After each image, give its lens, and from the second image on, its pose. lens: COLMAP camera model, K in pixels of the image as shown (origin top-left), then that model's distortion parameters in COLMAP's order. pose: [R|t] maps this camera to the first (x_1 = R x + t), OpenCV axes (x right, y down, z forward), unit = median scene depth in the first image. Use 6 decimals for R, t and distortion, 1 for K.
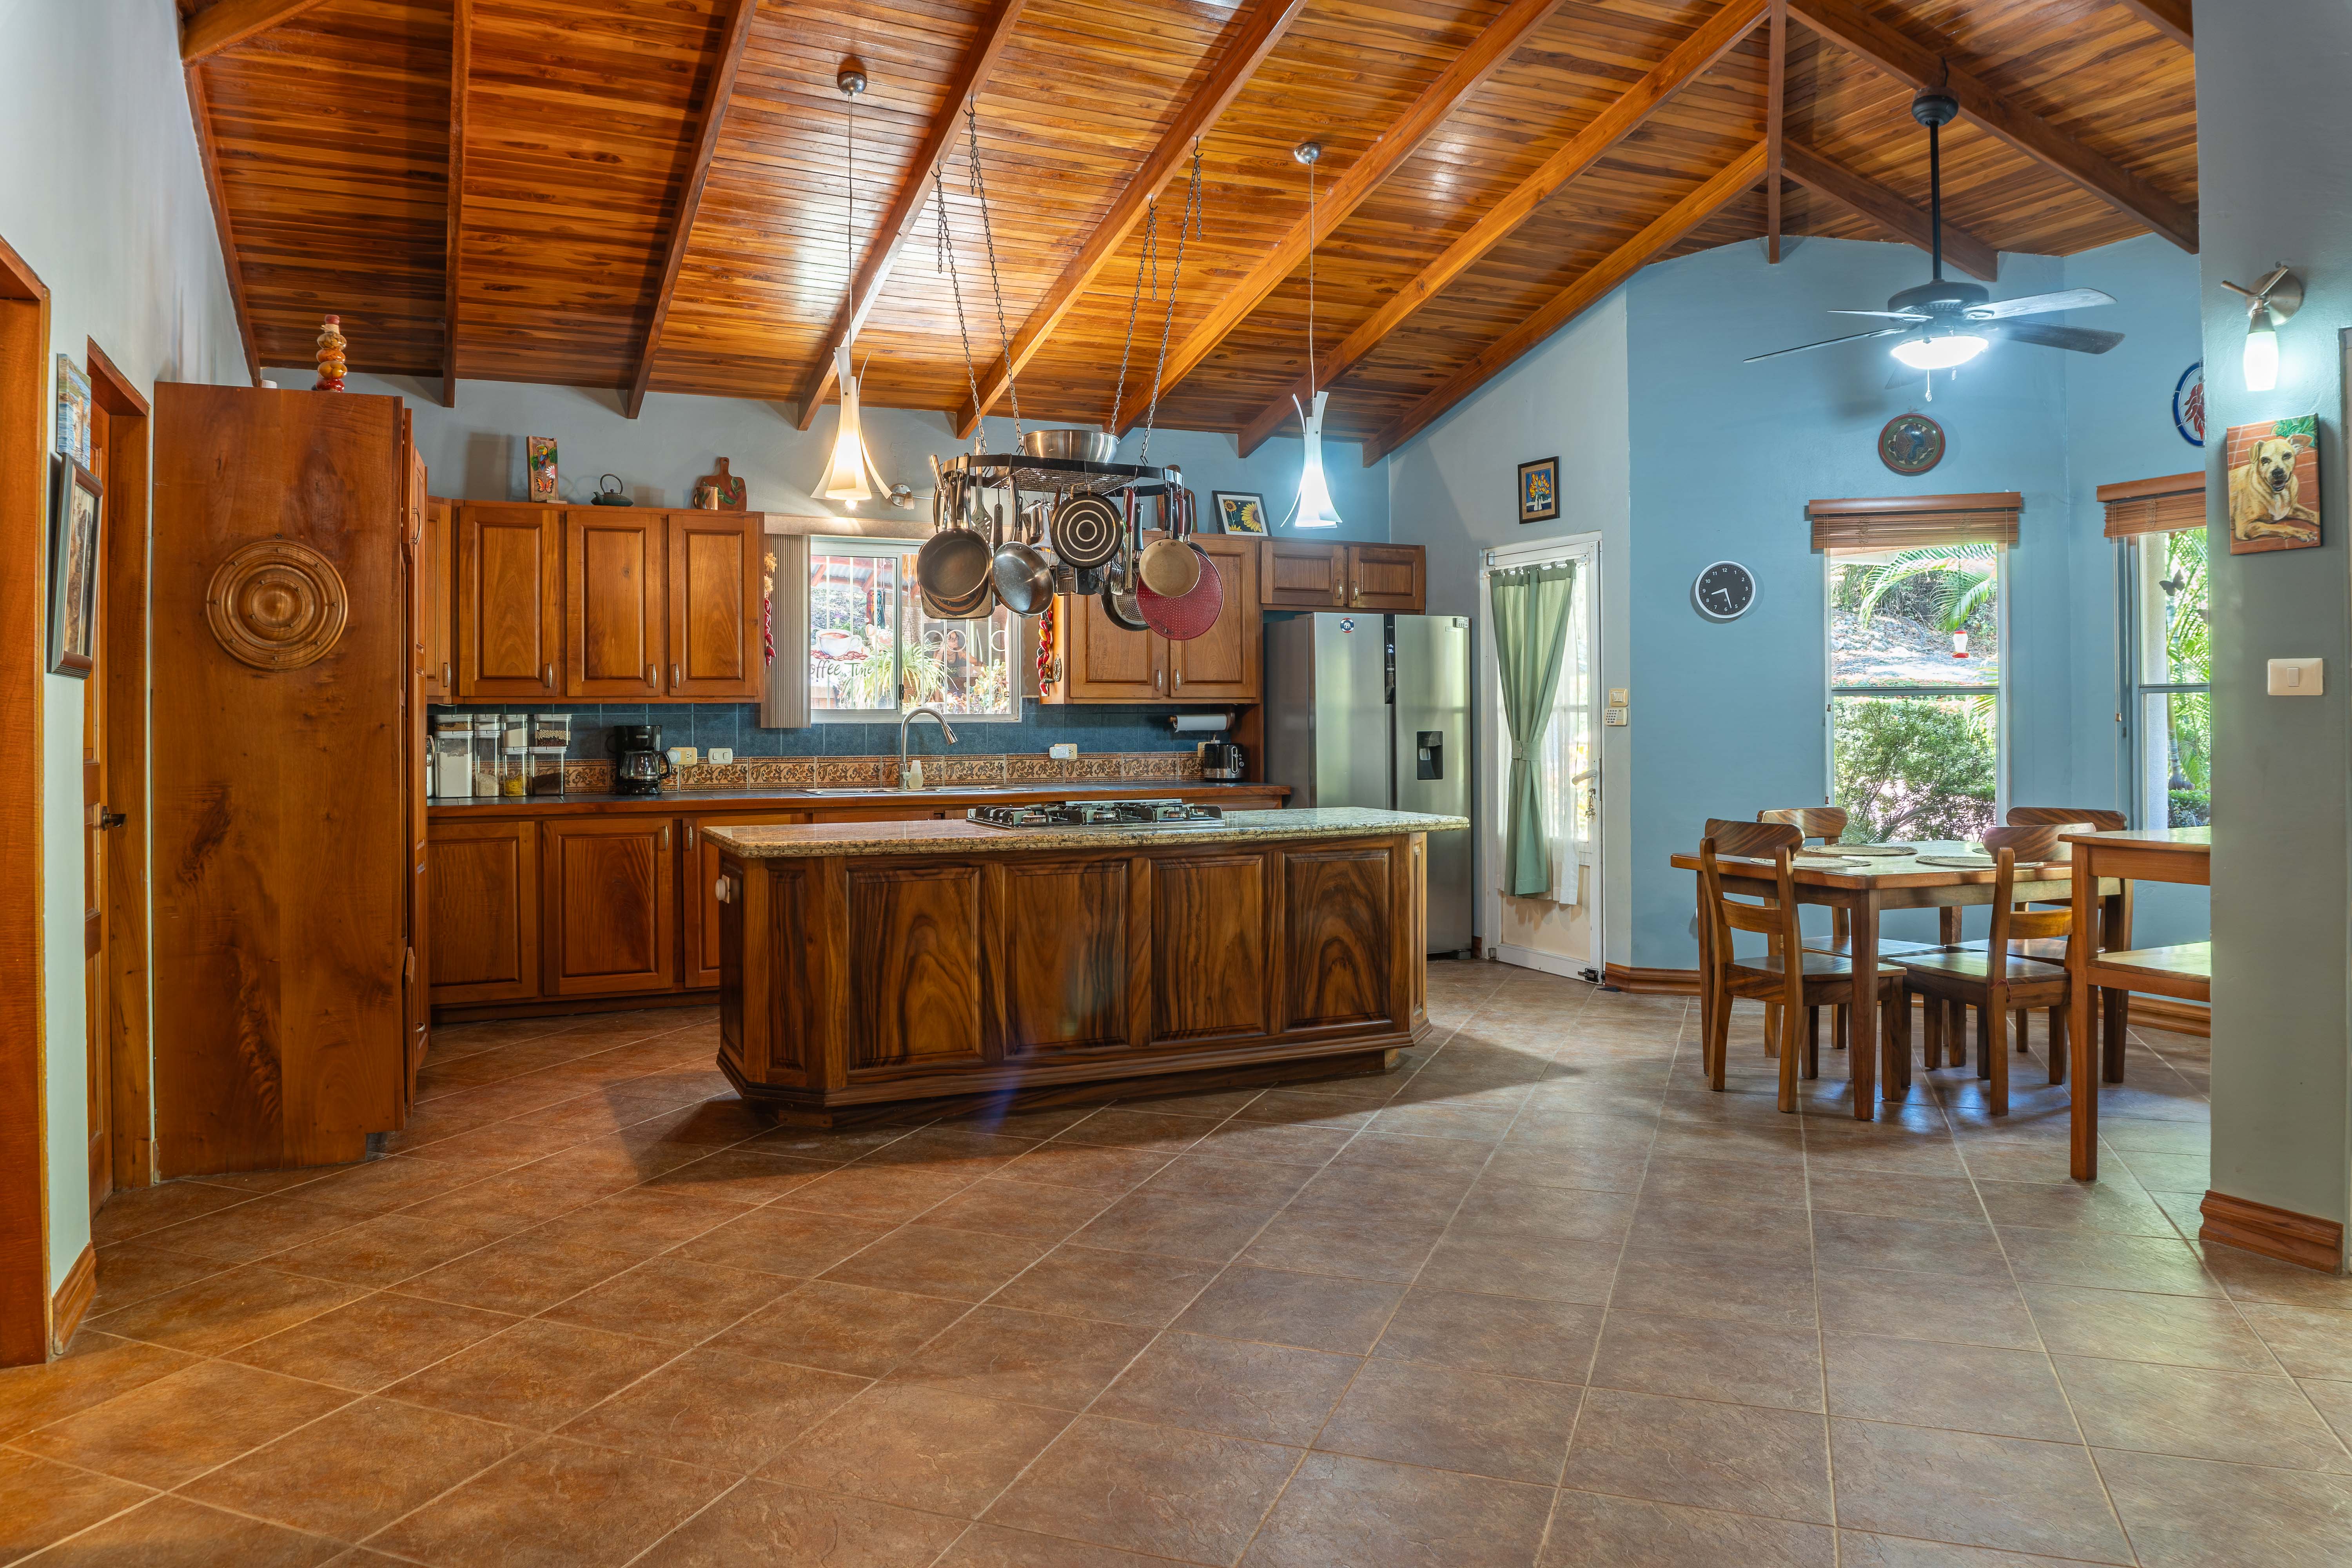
lens RADIAL K [[1644.5, 0, 1216.3], [0, 1644.5, 702.6], [0, 0, 1]] dist [-0.078667, 0.065250]
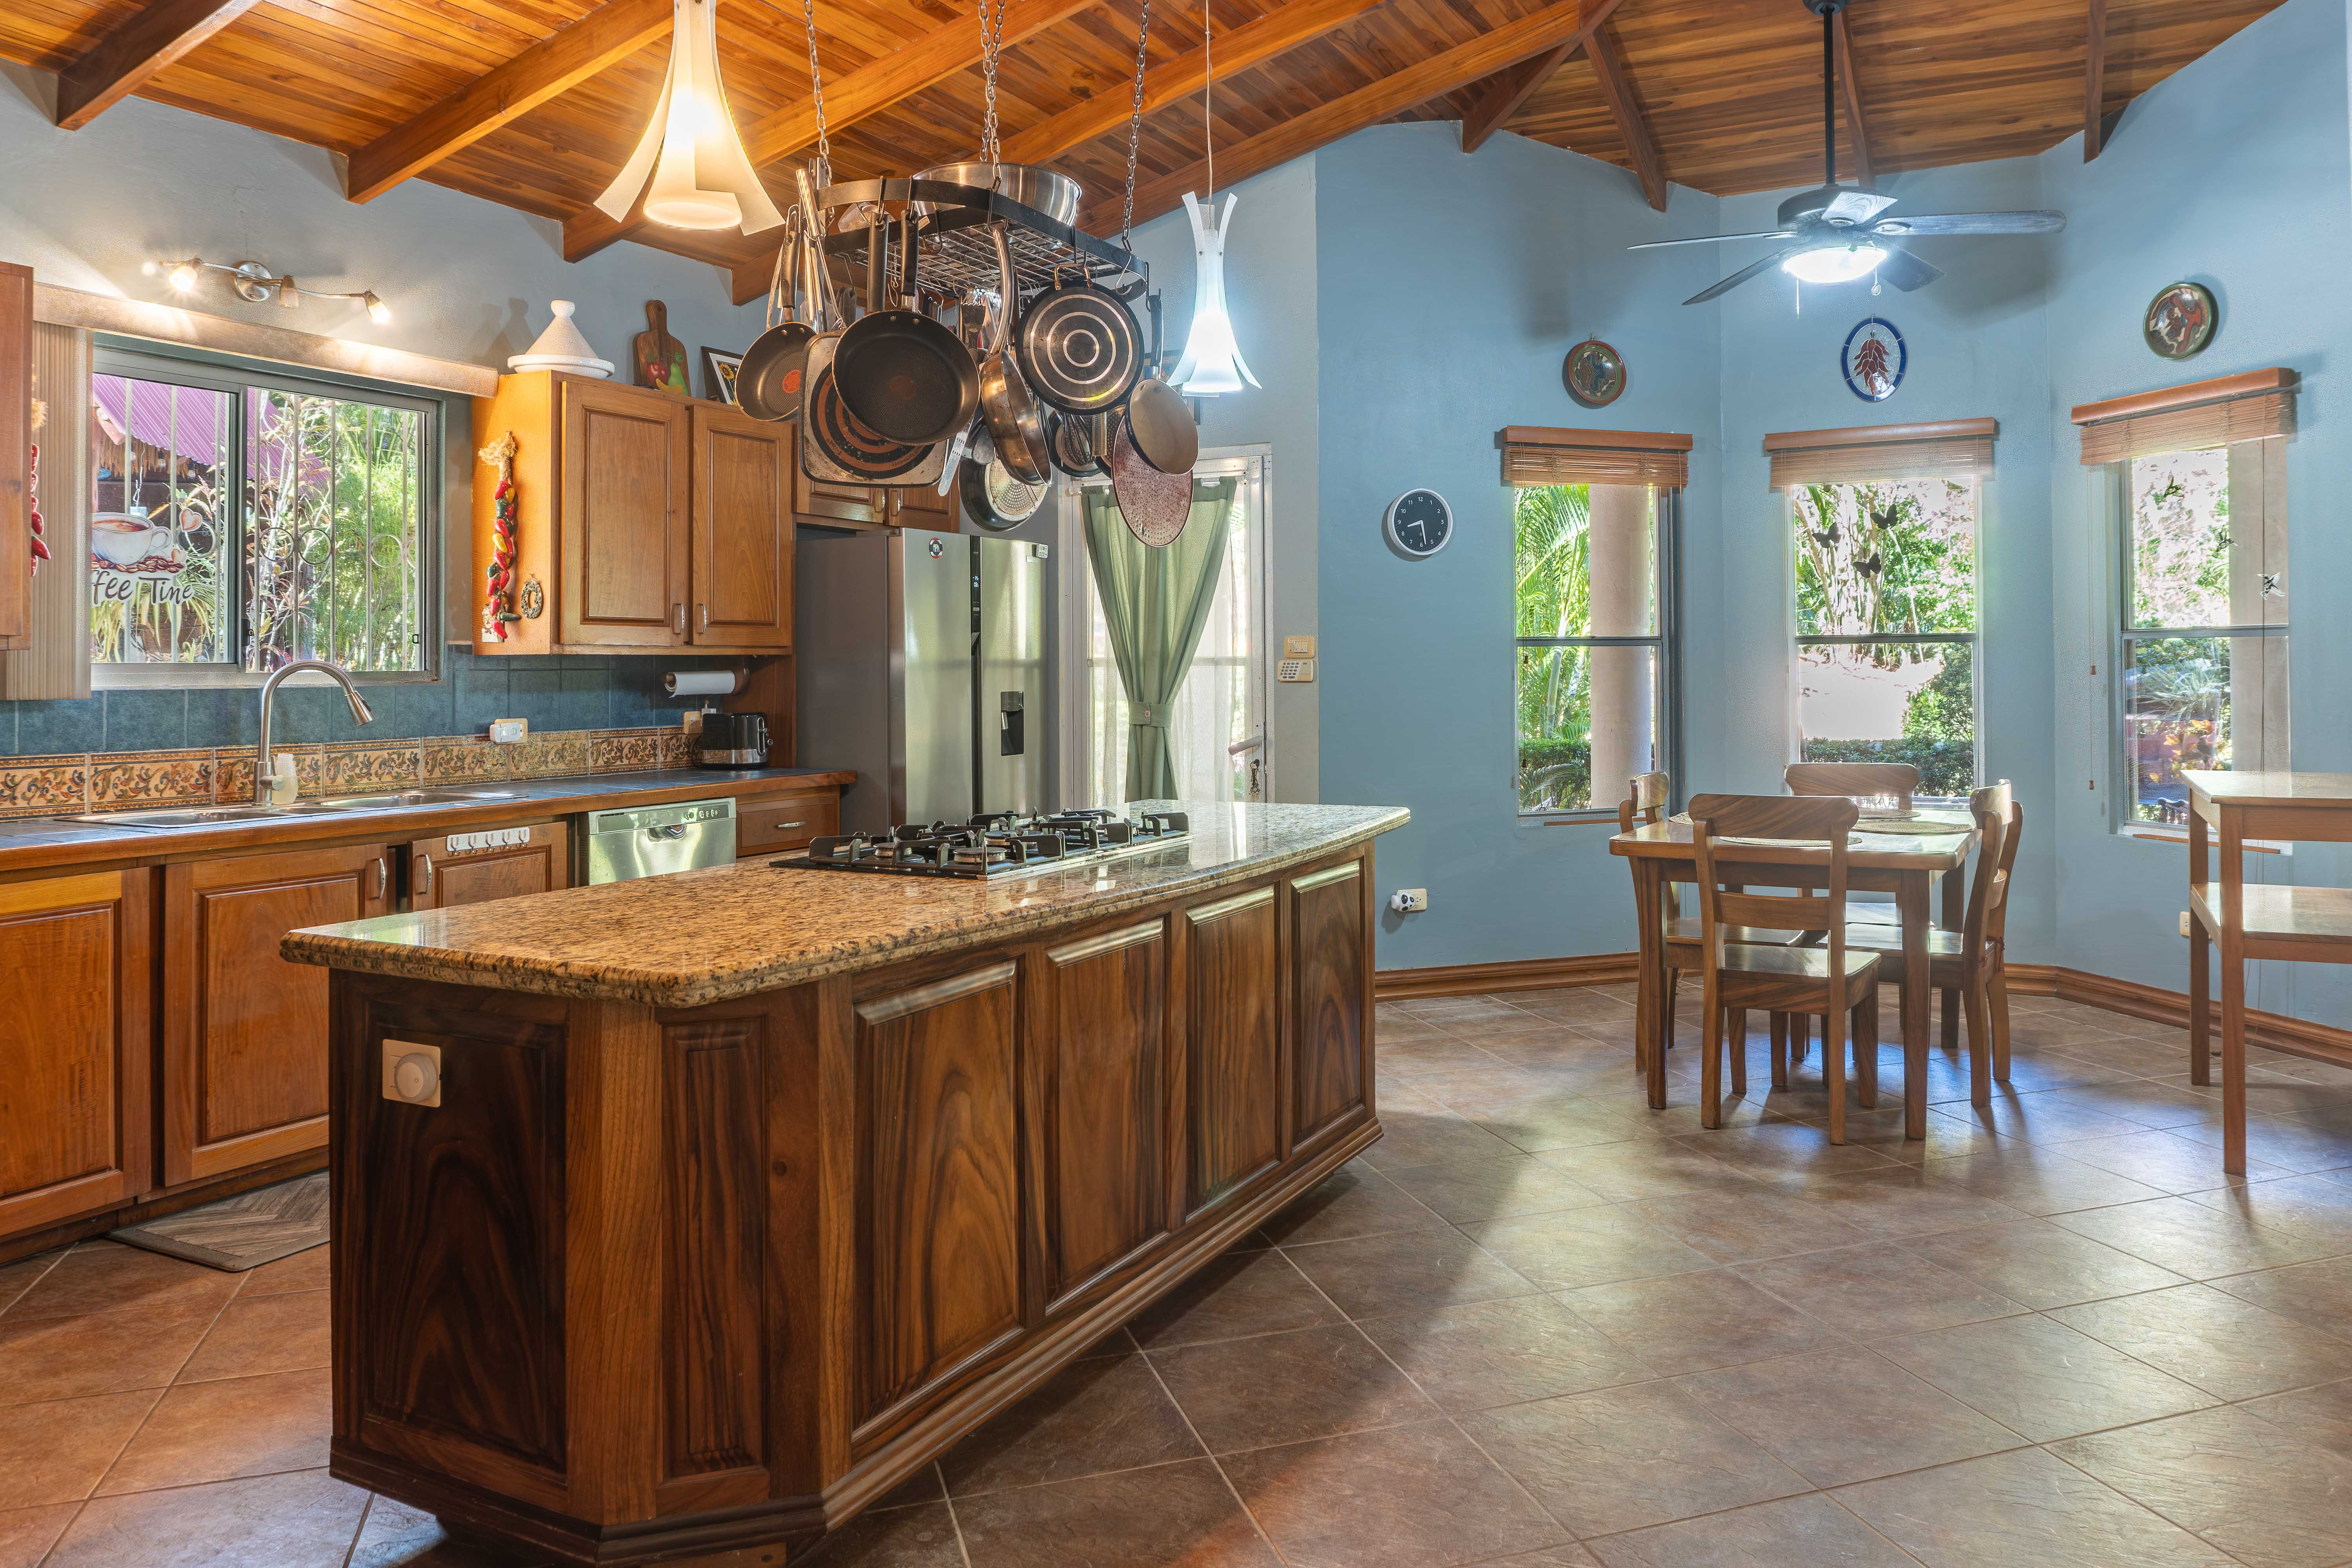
lens RADIAL K [[1624.6, 0, 1241.0], [0, 1624.6, 633.7], [0, 0, 1]] dist [-0.017233, -0.005014]
pose [[0.784934, 0.009689, 0.619503, -0.299768], [0.001021, 0.999856, -0.016932, 0.004050], [-0.619578, 0.013923, 0.784811, 0.400699]]
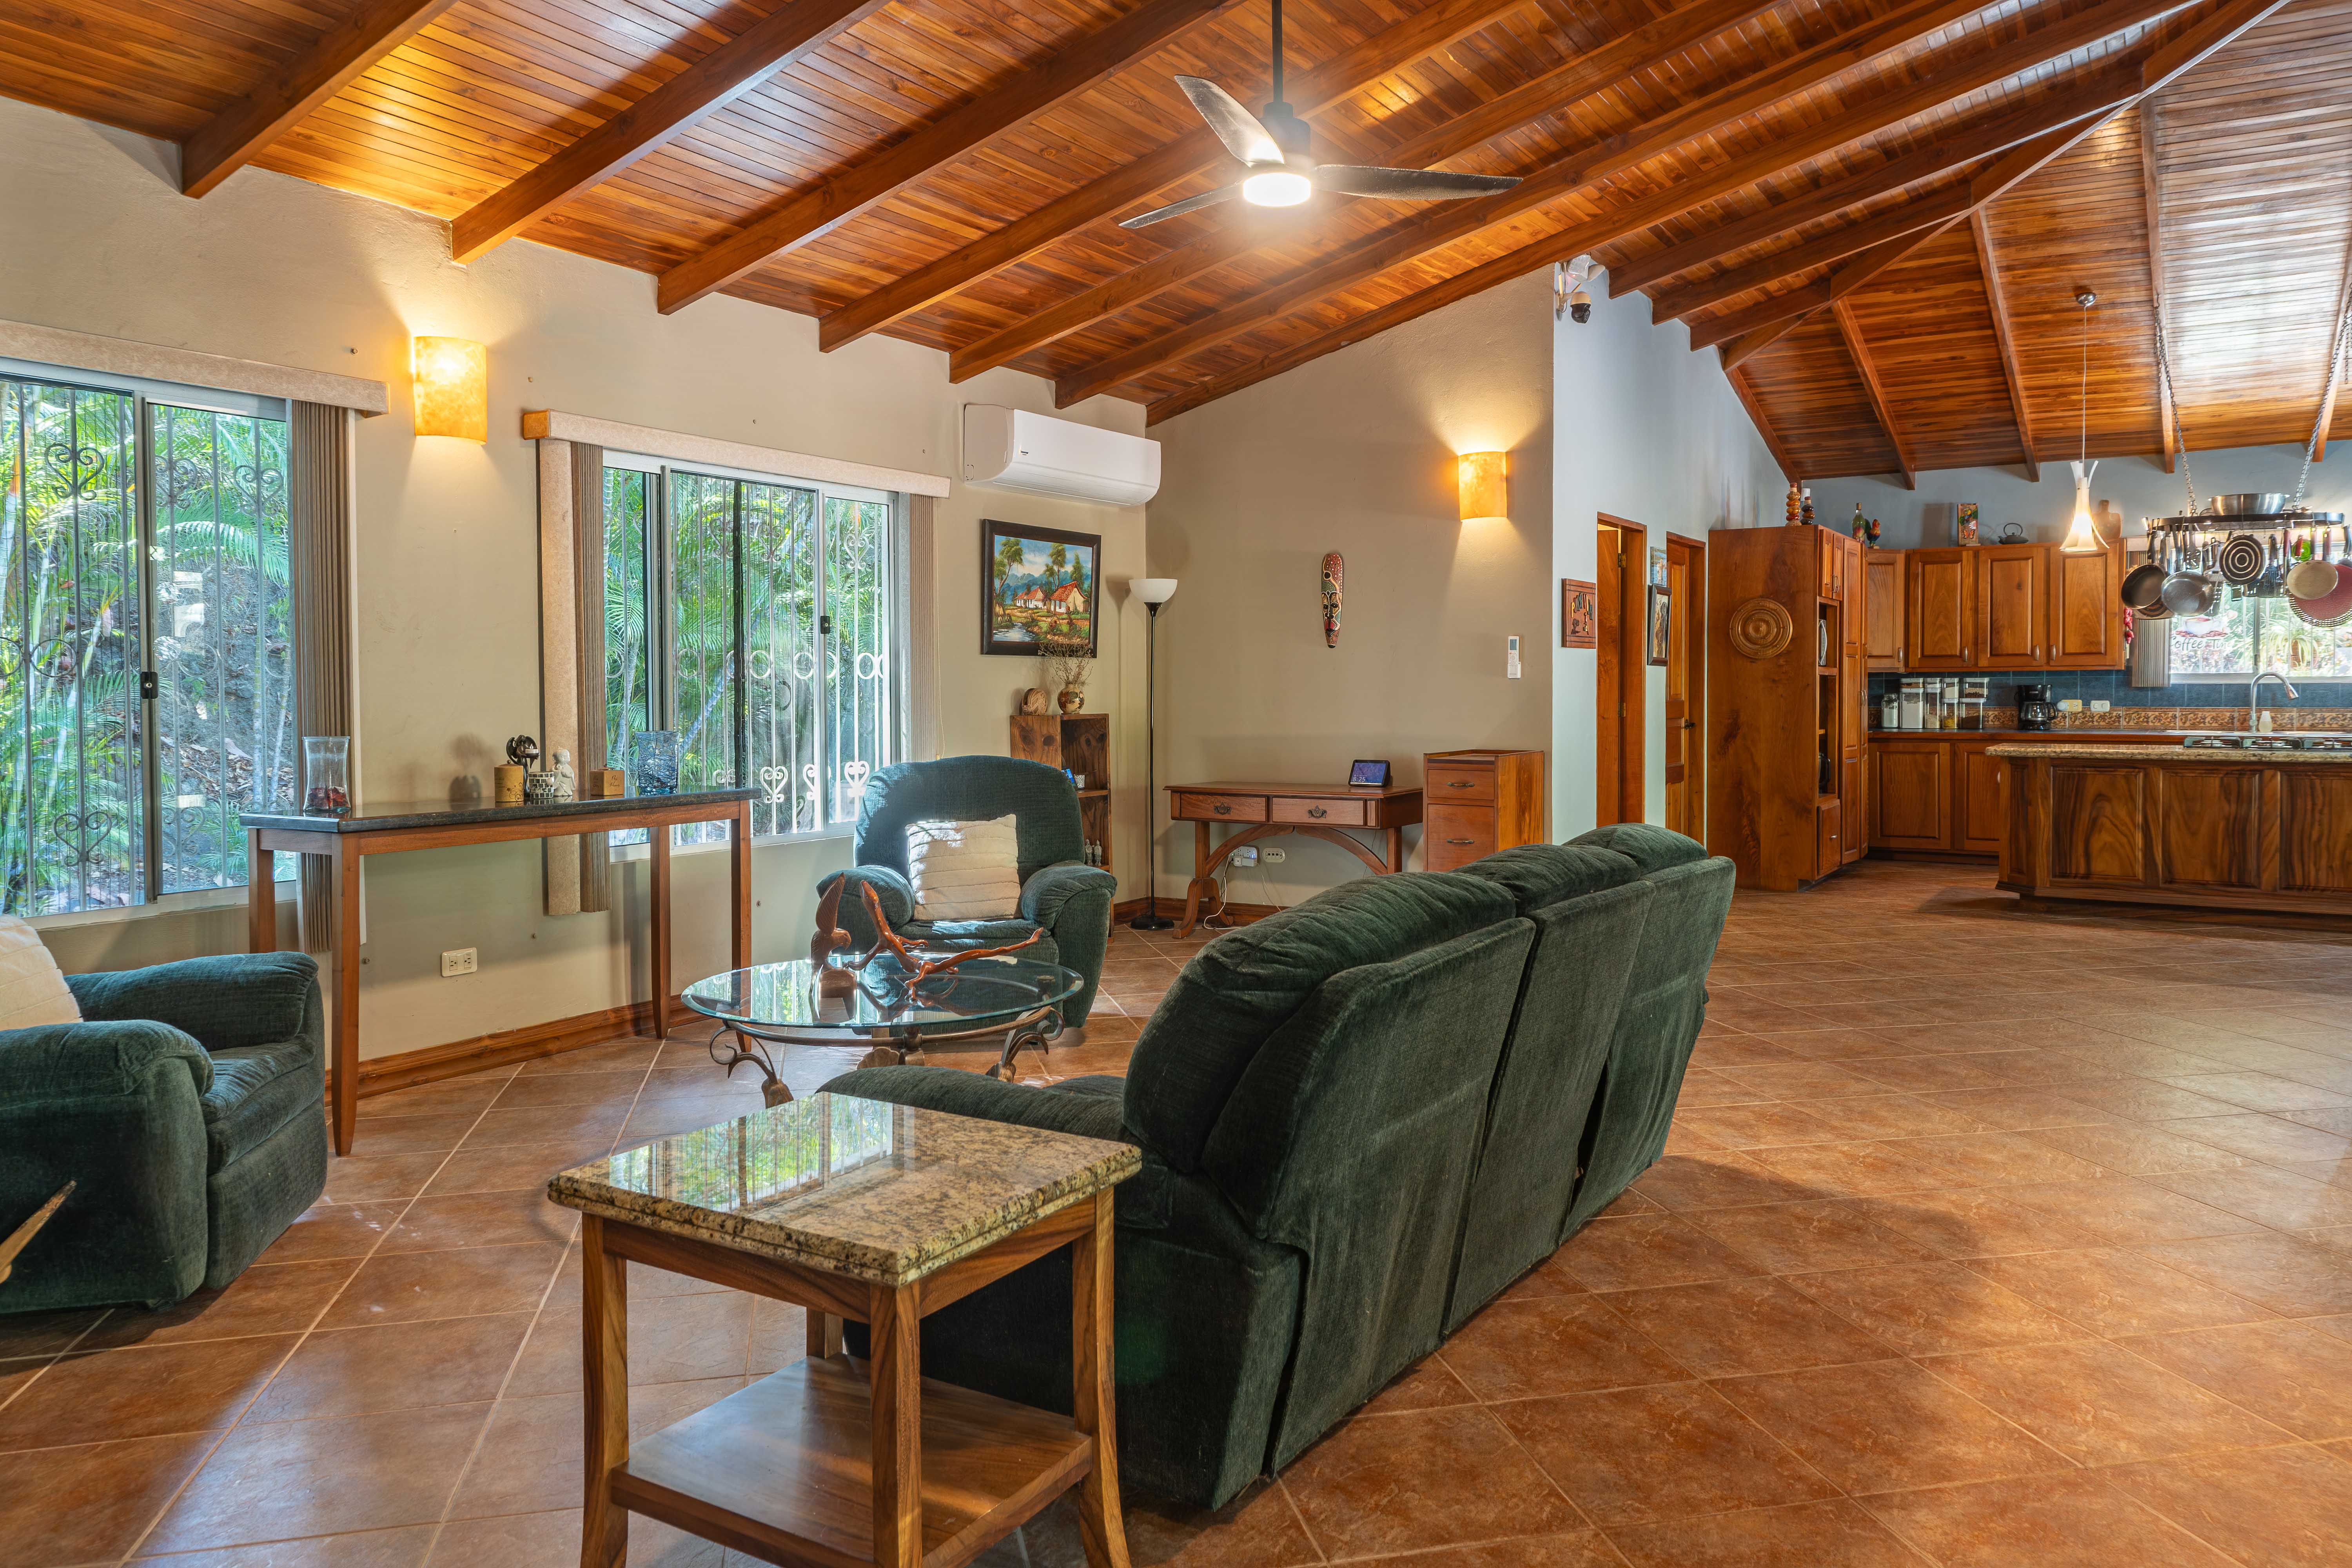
lens RADIAL K [[1722.9, 0, 1100.2], [0, 1722.9, 735.2], [0, 0, 1]] dist [0.029568, -0.001851]
pose [[0.516592, 0.026801, -0.855812, 0.606173], [0.009417, 0.999272, 0.036978, -0.007658], [0.856180, -0.027162, 0.515963, -0.610384]]
